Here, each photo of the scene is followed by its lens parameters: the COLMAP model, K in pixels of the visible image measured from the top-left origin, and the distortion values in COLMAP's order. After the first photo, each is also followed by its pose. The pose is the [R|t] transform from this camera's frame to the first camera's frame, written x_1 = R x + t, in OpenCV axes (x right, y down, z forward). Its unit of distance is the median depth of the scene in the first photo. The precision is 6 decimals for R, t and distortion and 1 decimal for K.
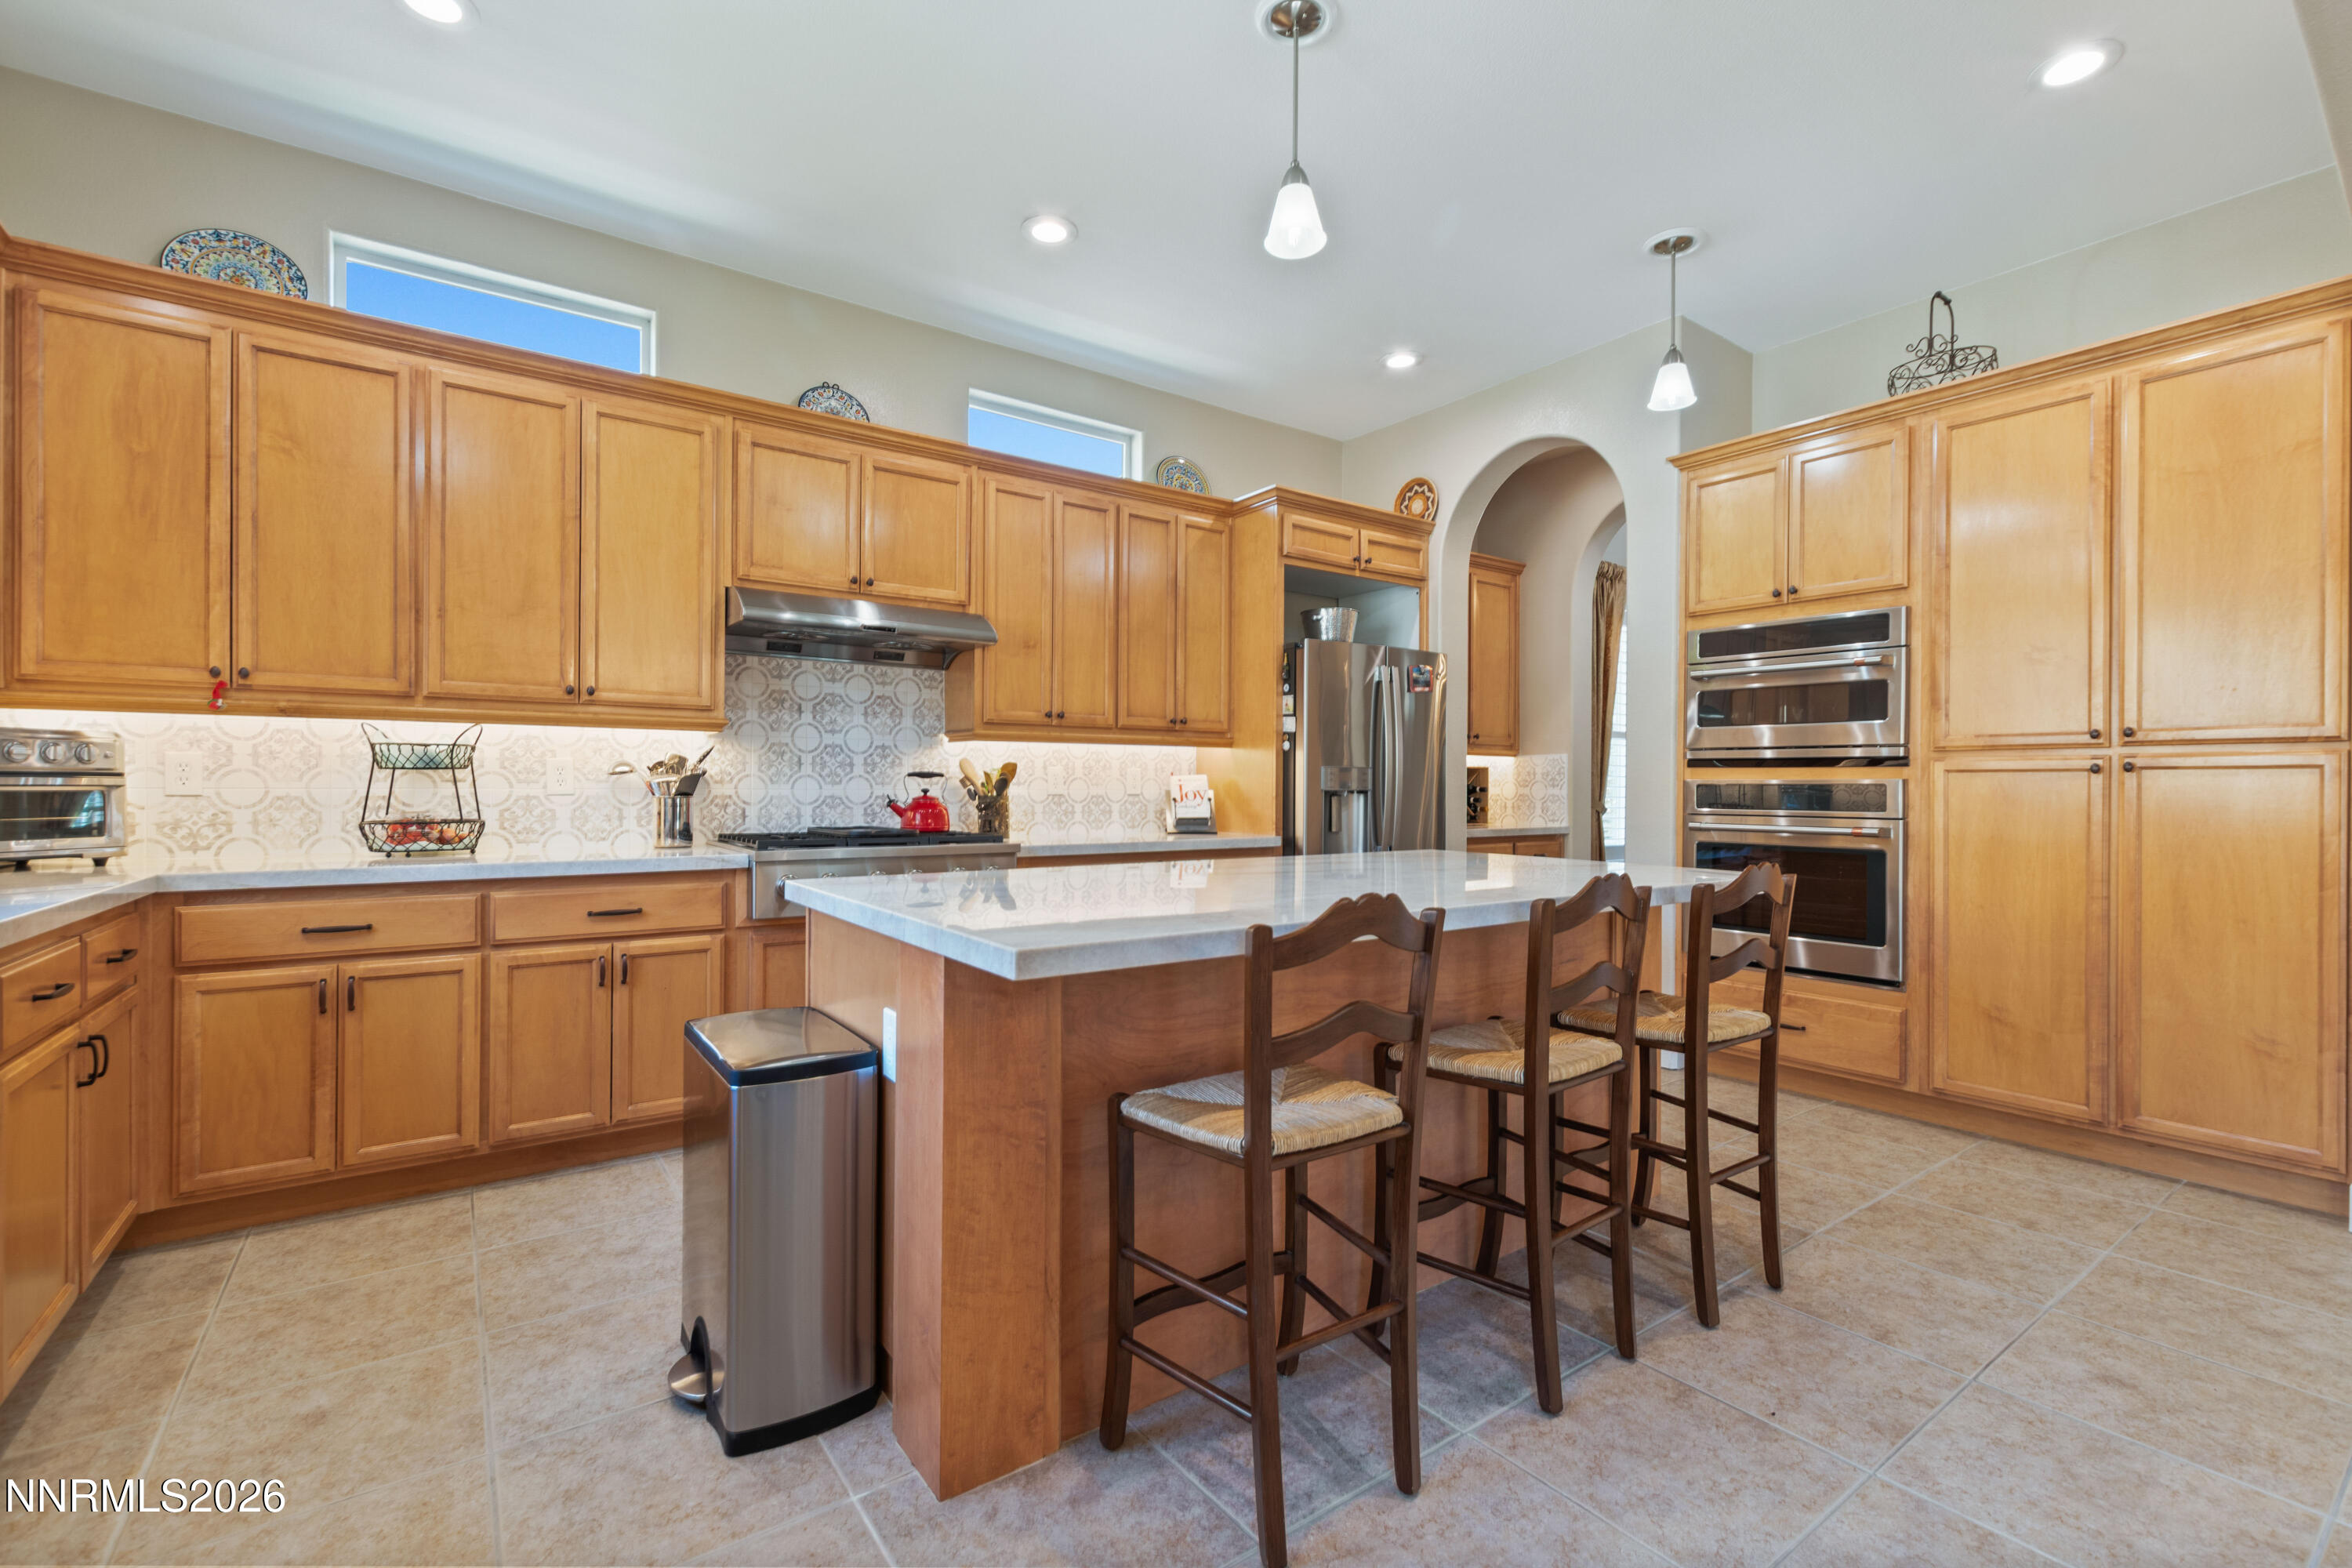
lens RADIAL K [[1020.4, 0, 1177.0], [0, 1020.4, 793.3], [0, 0, 1]] dist [0.012384, -0.000201]
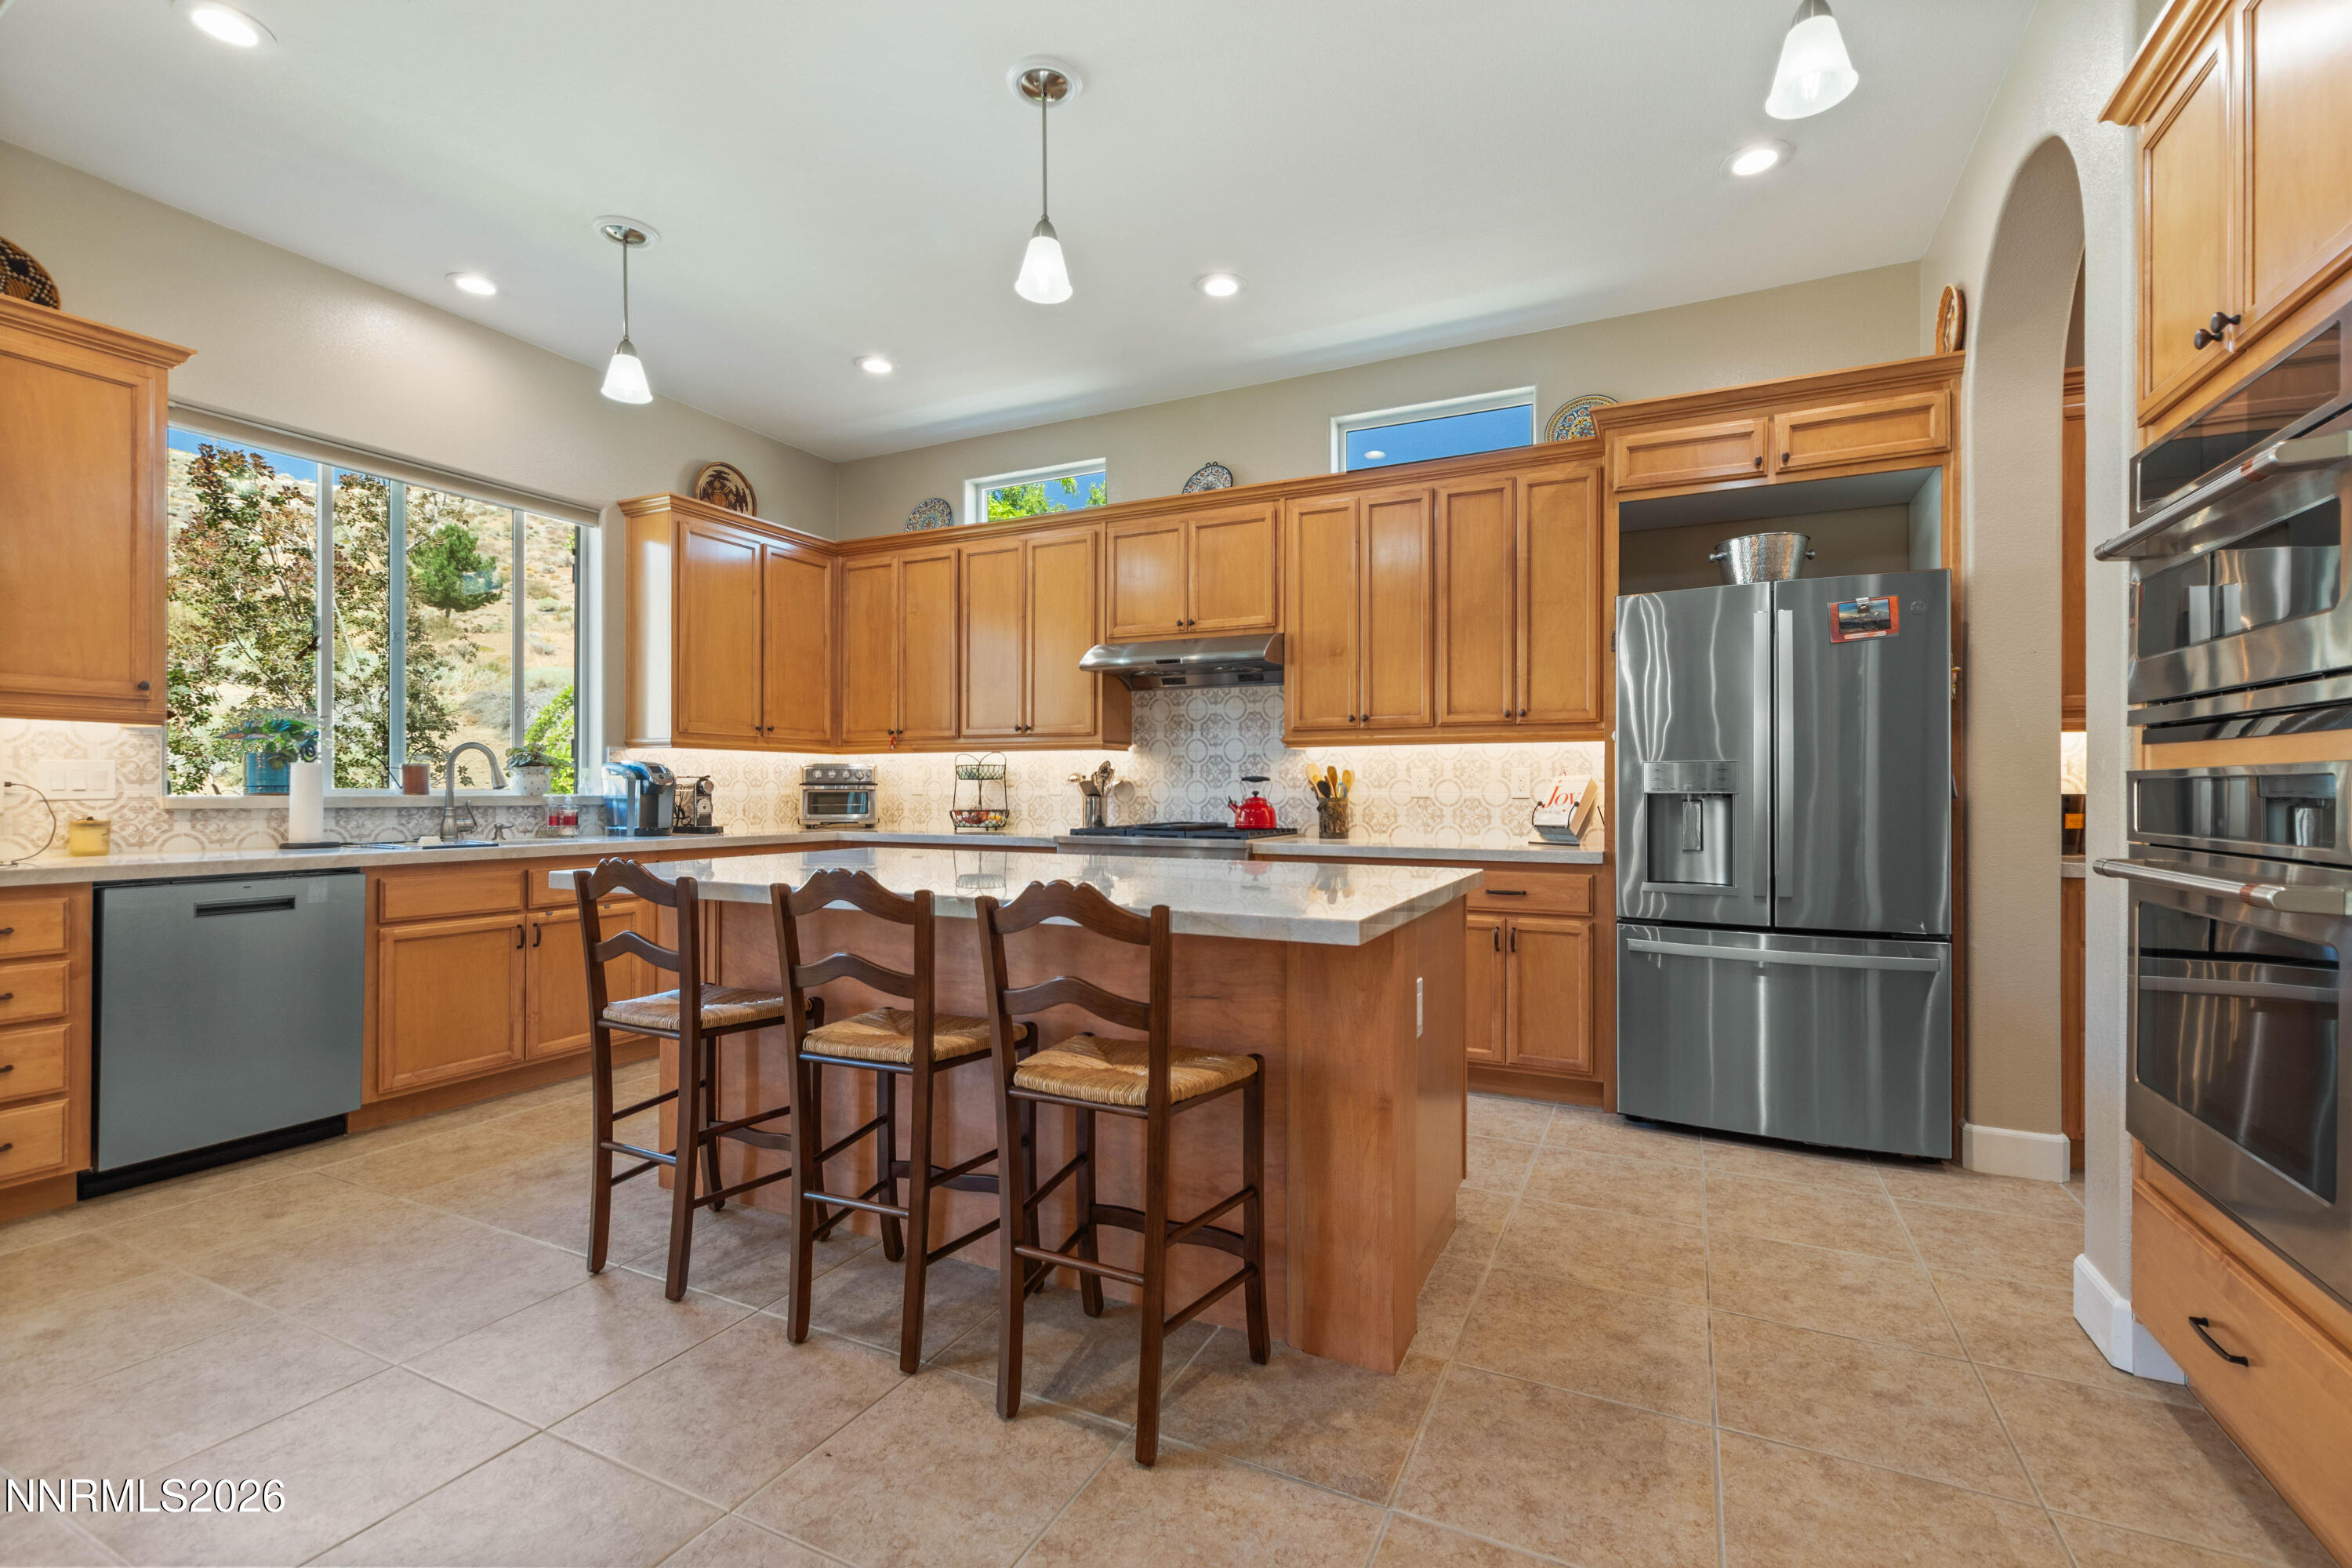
lens RADIAL K [[1006.1, 0, 1176.0], [0, 1006.1, 784.0], [0, 0, 1]] dist [0.002056, 0.000061]
pose [[0.470410, -0.011578, -0.882372, 0.703744], [-0.008697, 0.999805, -0.017756, 0.008645], [0.882405, 0.016026, 0.470217, 0.388955]]
